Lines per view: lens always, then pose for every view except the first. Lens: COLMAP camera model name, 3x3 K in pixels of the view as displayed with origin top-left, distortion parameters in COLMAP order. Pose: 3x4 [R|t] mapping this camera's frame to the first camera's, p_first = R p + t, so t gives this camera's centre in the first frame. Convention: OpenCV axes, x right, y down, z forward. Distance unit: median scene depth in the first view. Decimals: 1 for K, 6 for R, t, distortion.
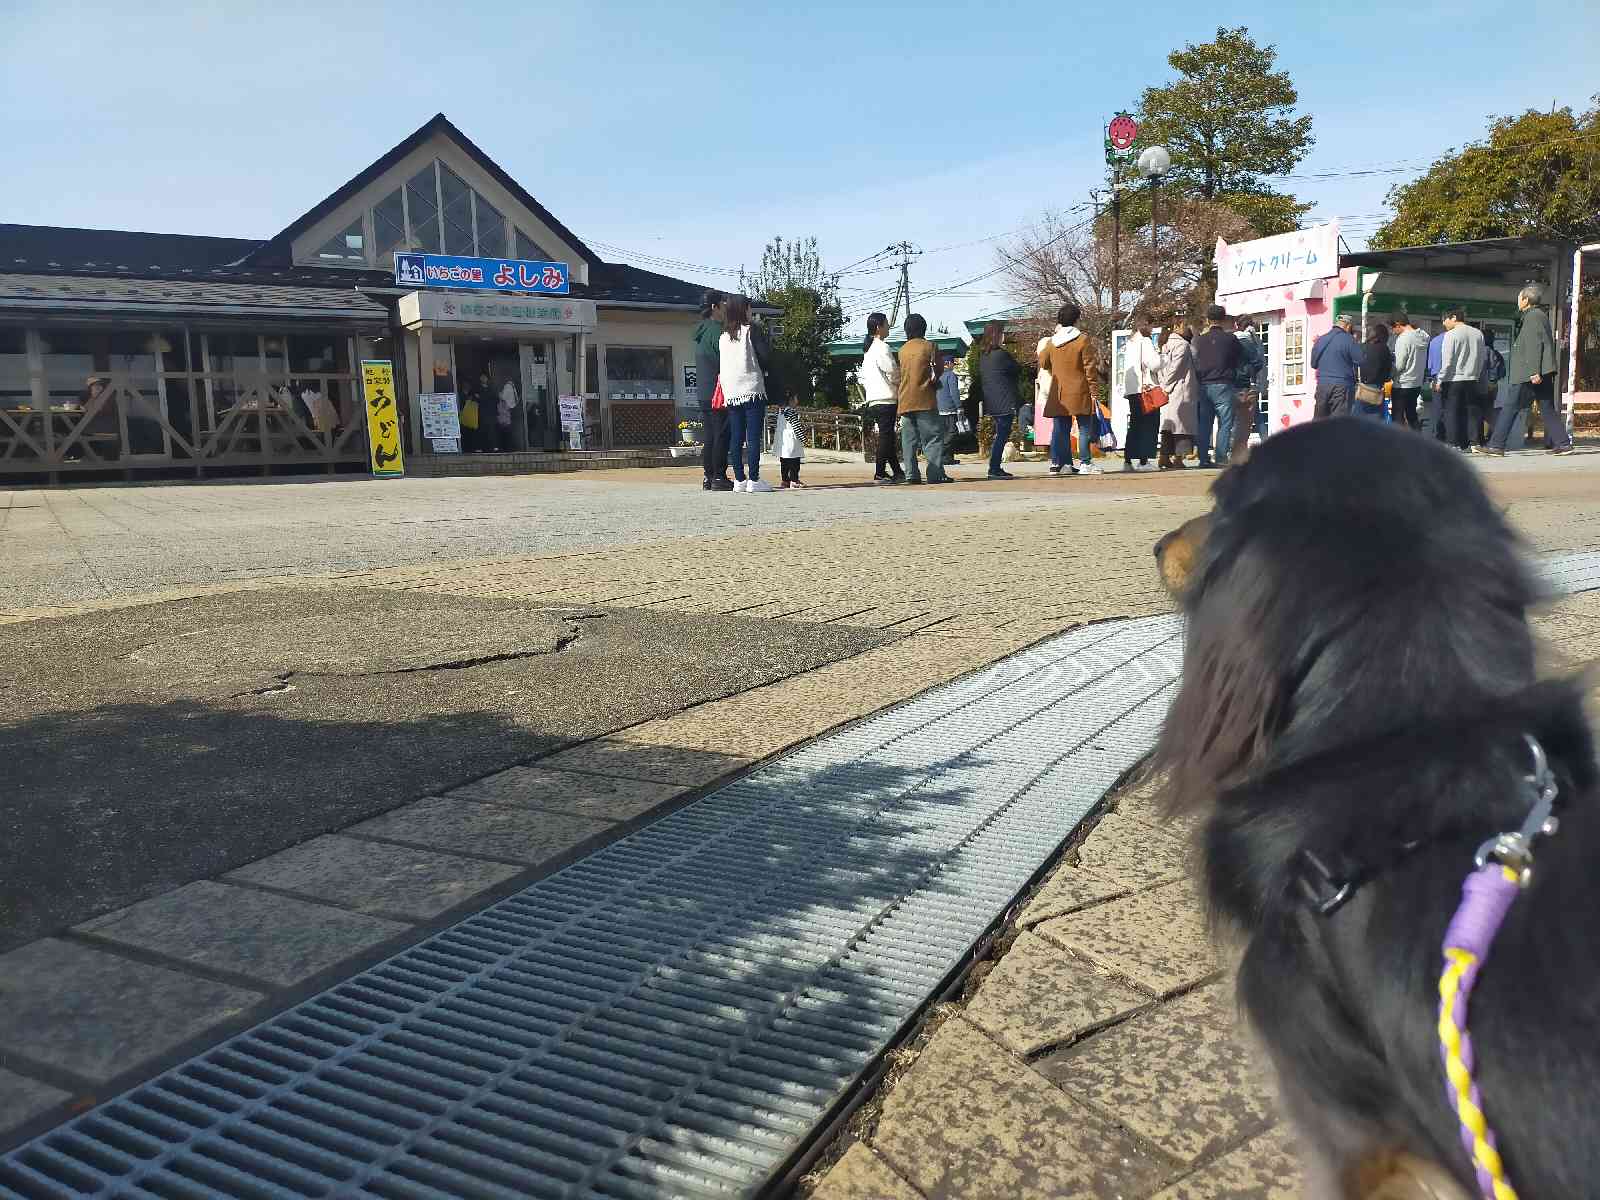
lens RADIAL K [[1223.6, 0, 824.4], [0, 1223.6, 601.6], [0, 0, 1]] dist [0.079848, -0.137798]
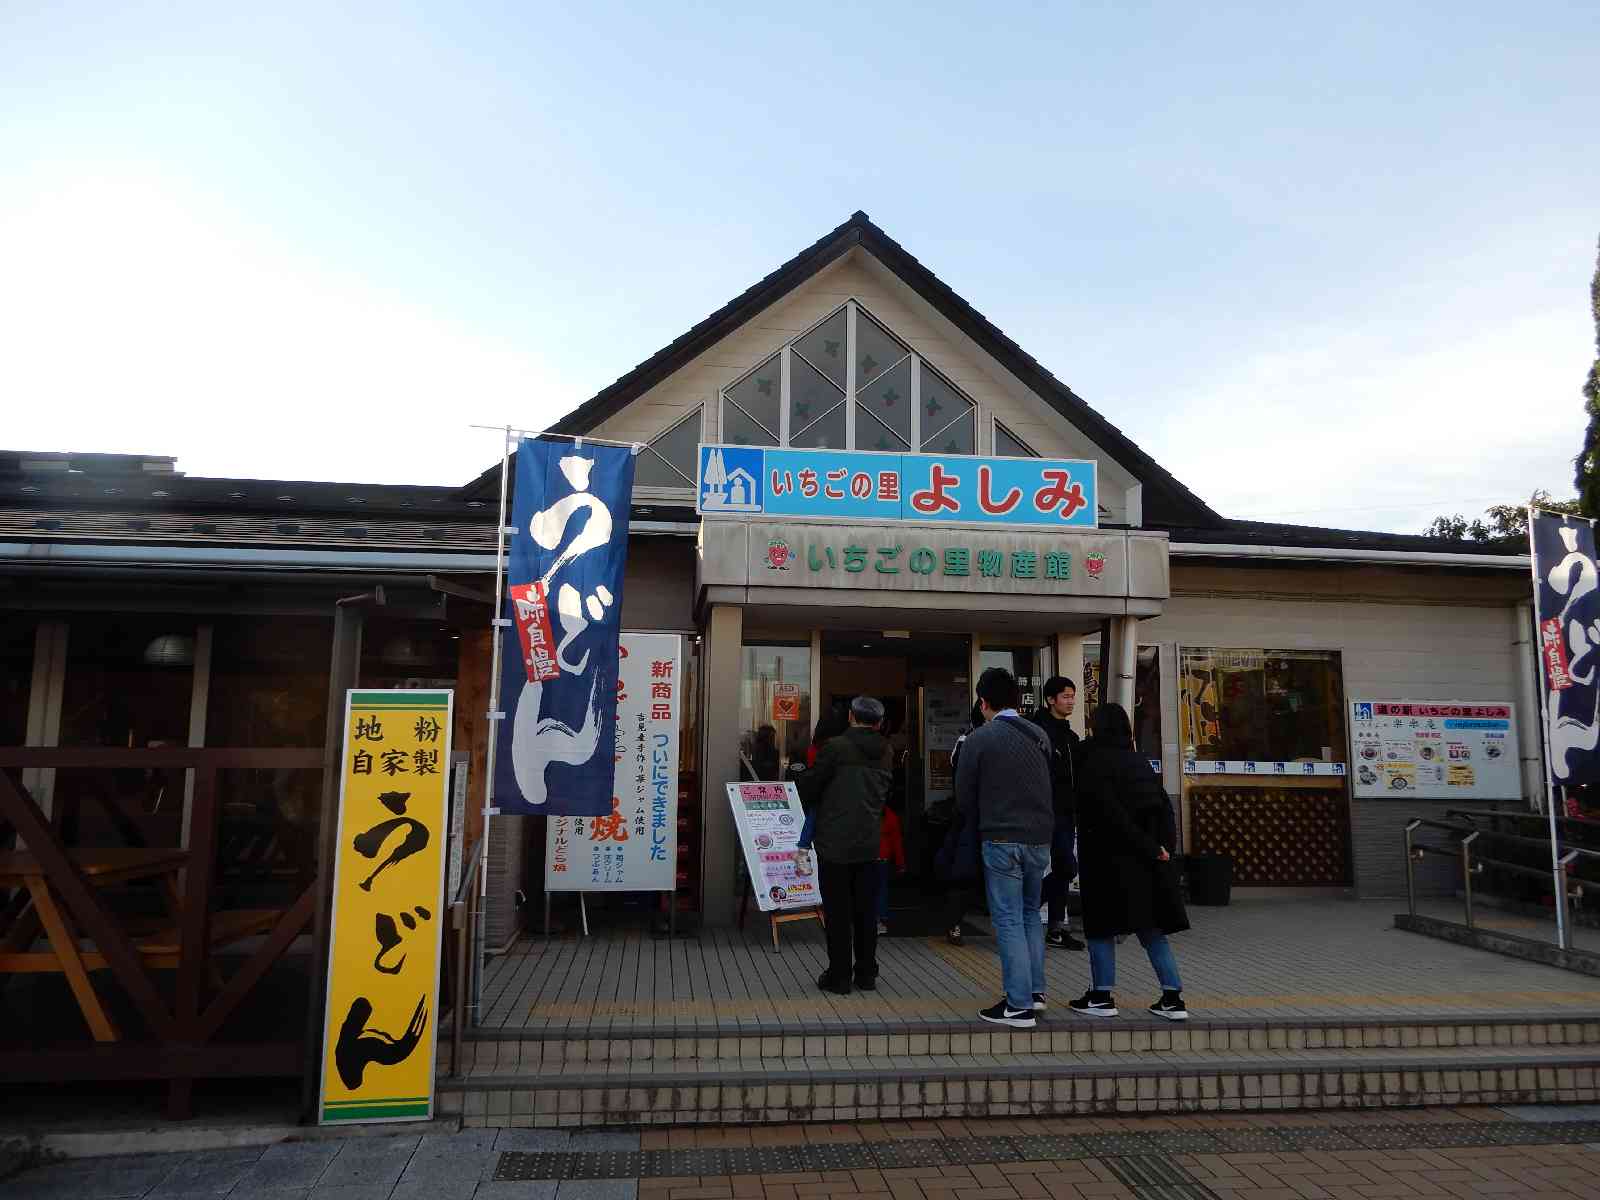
lens RADIAL K [[1187.2, 0, 775.4], [0, 1187.2, 572.3], [0, 0, 1]] dist [0.012101, 0.003794]
pose [[0.889927, -0.023477, -0.455499, -0.118801], [-0.101366, 0.963518, -0.247705, -0.122784], [0.444697, 0.266612, 0.855081, 0.598682]]
